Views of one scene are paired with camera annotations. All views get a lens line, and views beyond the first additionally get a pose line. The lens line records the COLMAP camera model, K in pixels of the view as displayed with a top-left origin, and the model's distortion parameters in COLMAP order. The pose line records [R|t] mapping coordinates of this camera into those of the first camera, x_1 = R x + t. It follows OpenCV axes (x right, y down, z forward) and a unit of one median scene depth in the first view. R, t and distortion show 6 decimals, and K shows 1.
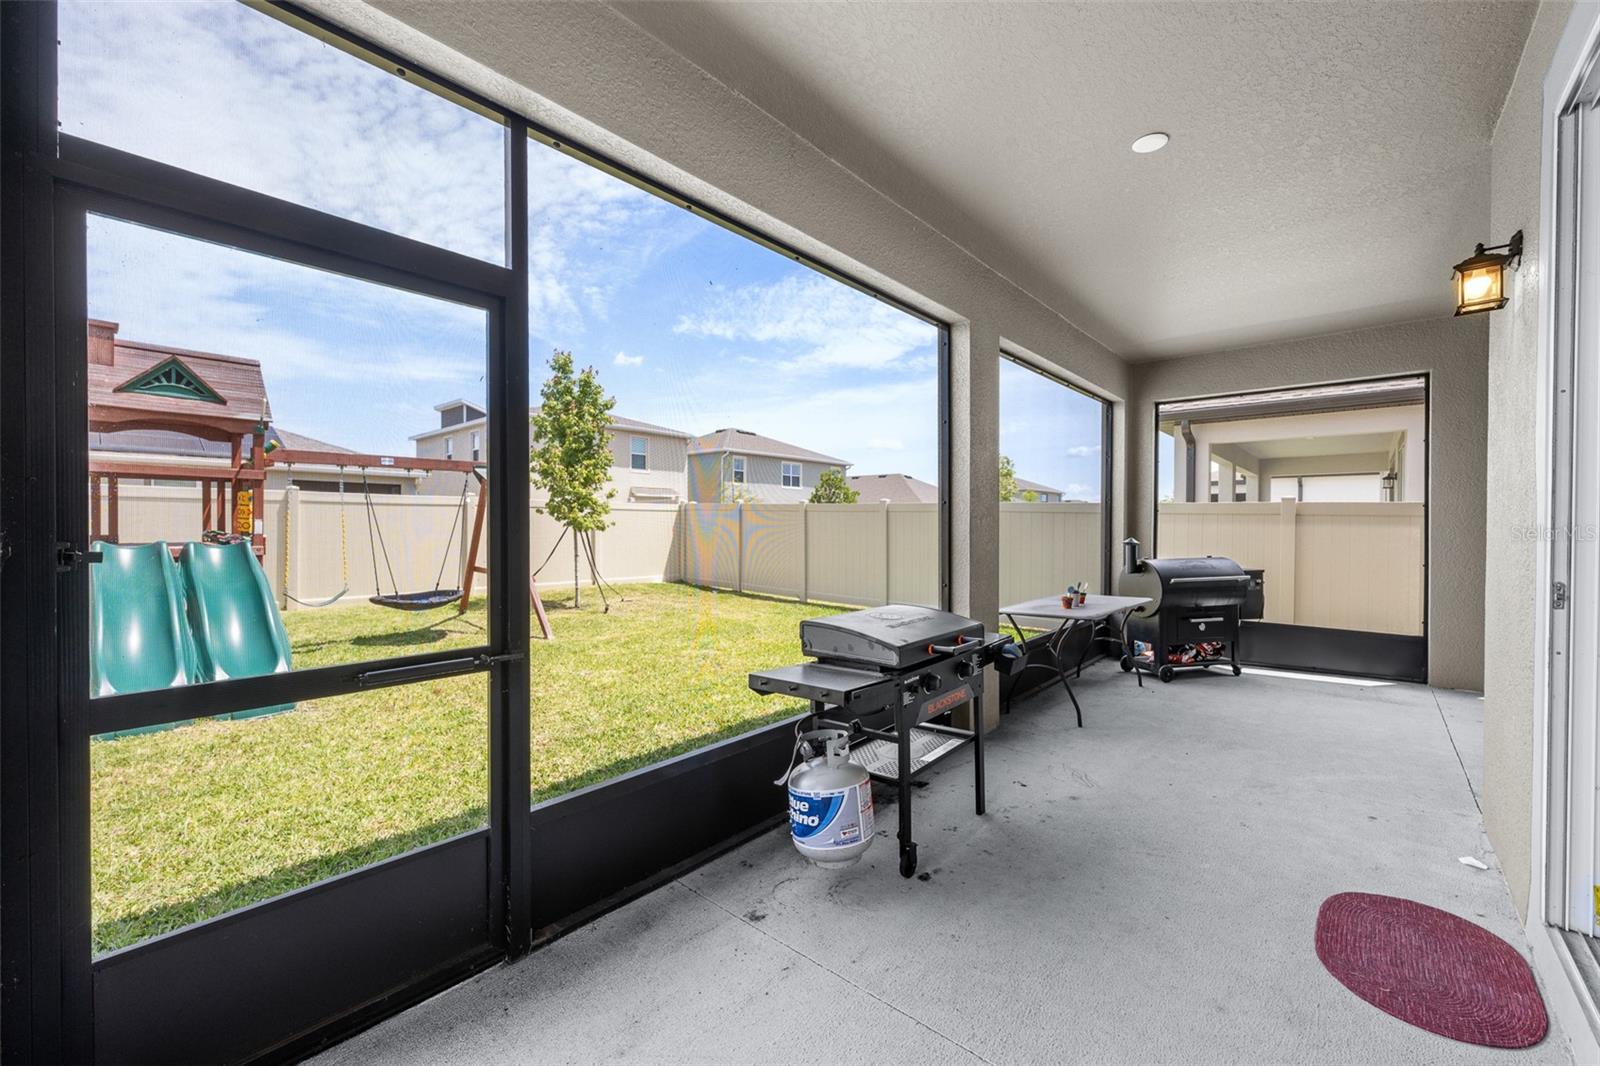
lens RADIAL K [[635.3, 0, 781.0], [0, 635.3, 528.4], [0, 0, 1]] dist [0.000680, 0.000452]
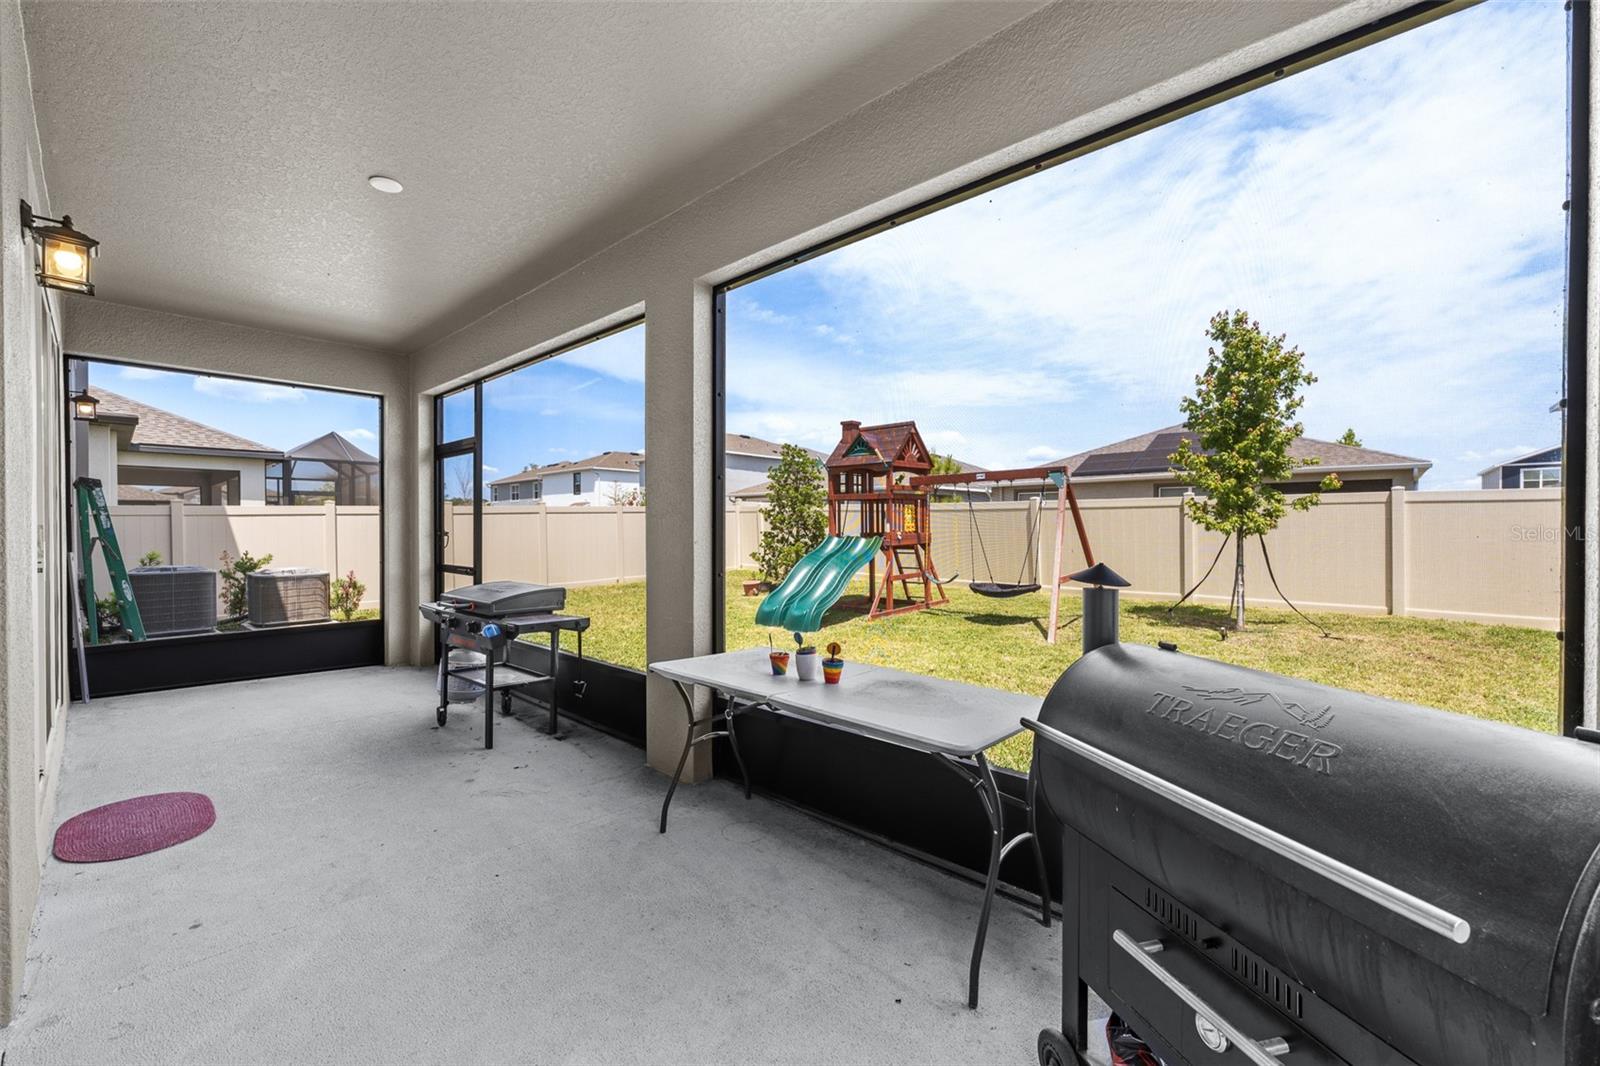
lens RADIAL K [[635.3, 0, 796.3], [0, 635.3, 531.5], [0, 0, 1]] dist [0.000680, 0.000452]
pose [[0.001093, 0.003479, -0.999993, 0.857537], [-0.007104, 0.999969, 0.003471, 0.002706], [0.999974, 0.007100, 0.001118, 0.871242]]
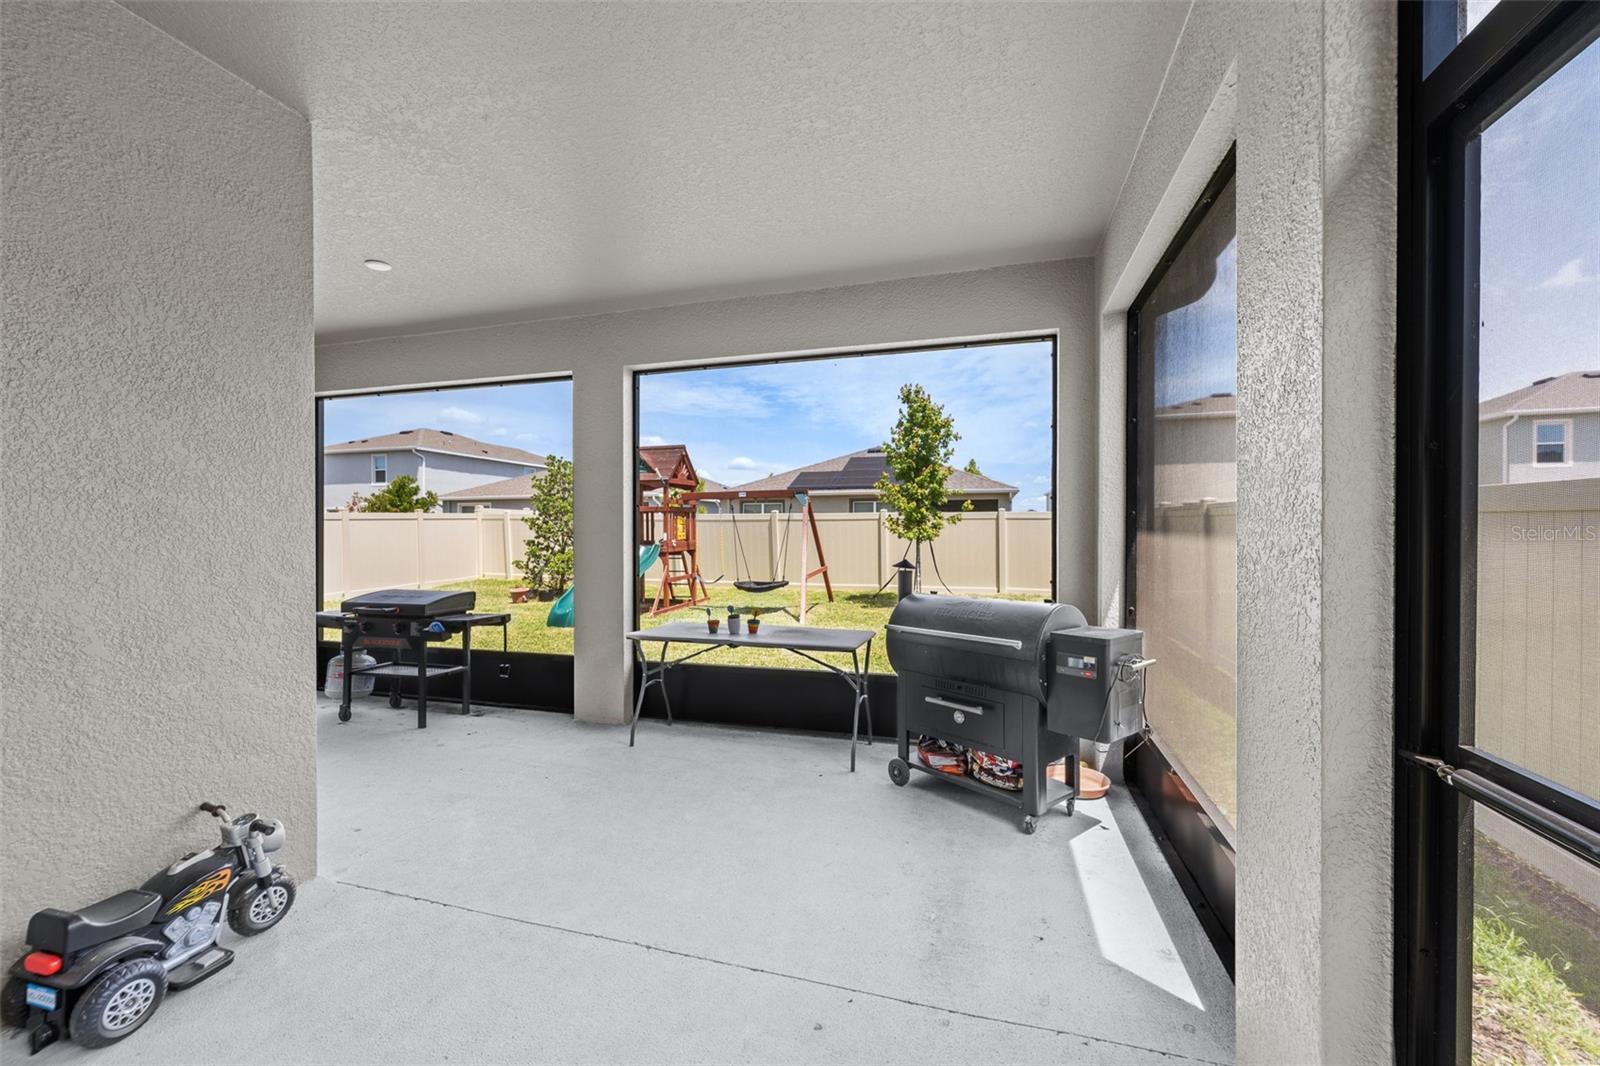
lens RADIAL K [[635.3, 0, 794.3], [0, 635.3, 536.6], [0, 0, 1]] dist [0.000680, 0.000452]
pose [[0.430605, 0.001801, -0.902538, 1.113856], [-0.003421, 0.999994, 0.000364, -0.005865], [0.902534, 0.002931, 0.430609, 0.620273]]
